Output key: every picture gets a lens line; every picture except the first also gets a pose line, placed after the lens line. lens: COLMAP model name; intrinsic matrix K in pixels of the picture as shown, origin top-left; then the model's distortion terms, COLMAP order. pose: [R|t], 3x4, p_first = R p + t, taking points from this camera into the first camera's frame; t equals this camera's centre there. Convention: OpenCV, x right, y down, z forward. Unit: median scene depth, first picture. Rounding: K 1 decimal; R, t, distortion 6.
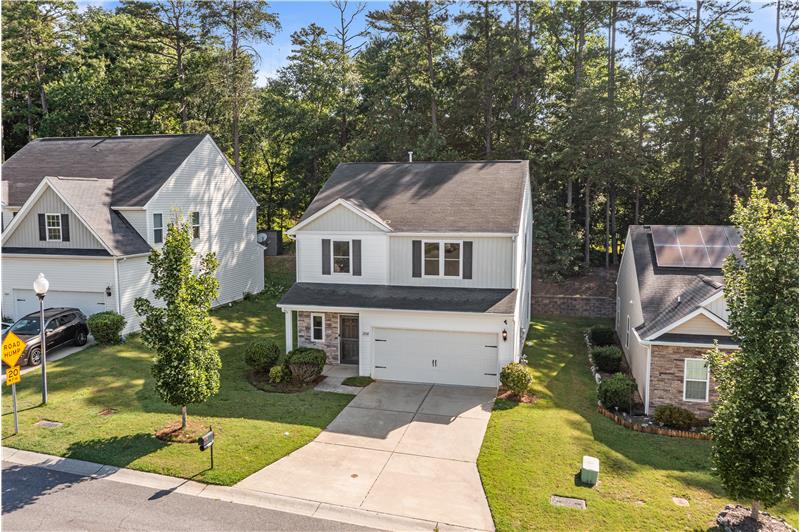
lens RADIAL K [[653.2, 0, 400.0], [0, 653.2, 266.0], [0, 0, 1]] dist [-0.002851, -0.000619]
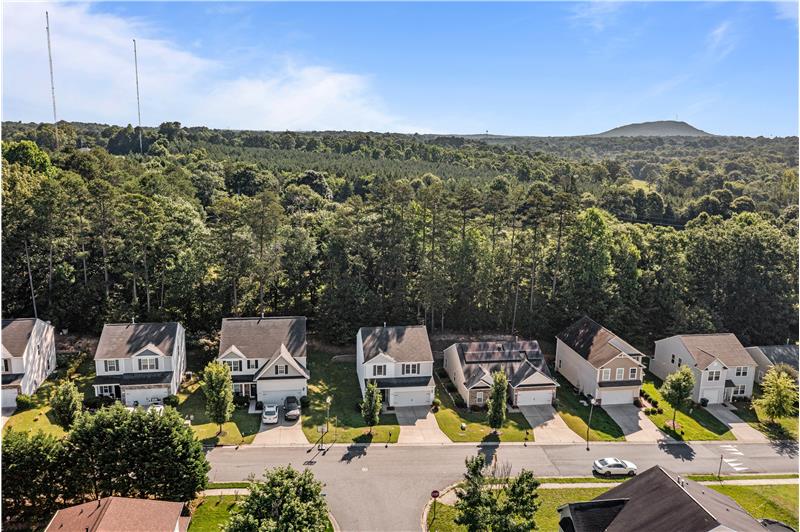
lens RADIAL K [[653.2, 0, 400.0], [0, 653.2, 266.0], [0, 0, 1]] dist [-0.002851, -0.000619]
pose [[0.919041, -0.063839, 0.388959, -1.263472], [0.021569, 0.993464, 0.112092, -0.916455], [-0.393572, -0.094628, 0.914410, -2.009764]]
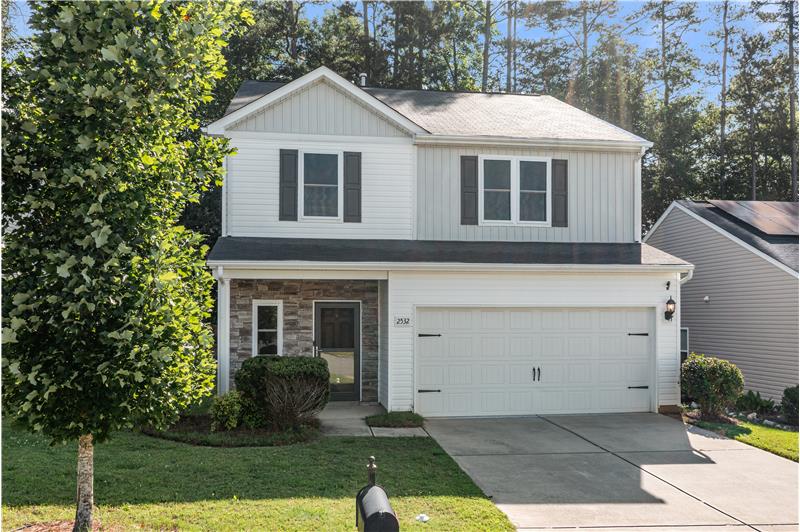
lens RADIAL K [[667.7, 0, 399.4], [0, 667.7, 293.1], [0, 0, 1]] dist [-0.005270, -0.000895]
pose [[0.917151, 0.016722, 0.398189, -0.246814], [0.044263, 0.988664, -0.143470, 0.150817], [-0.396075, 0.149209, 0.906014, 0.540179]]
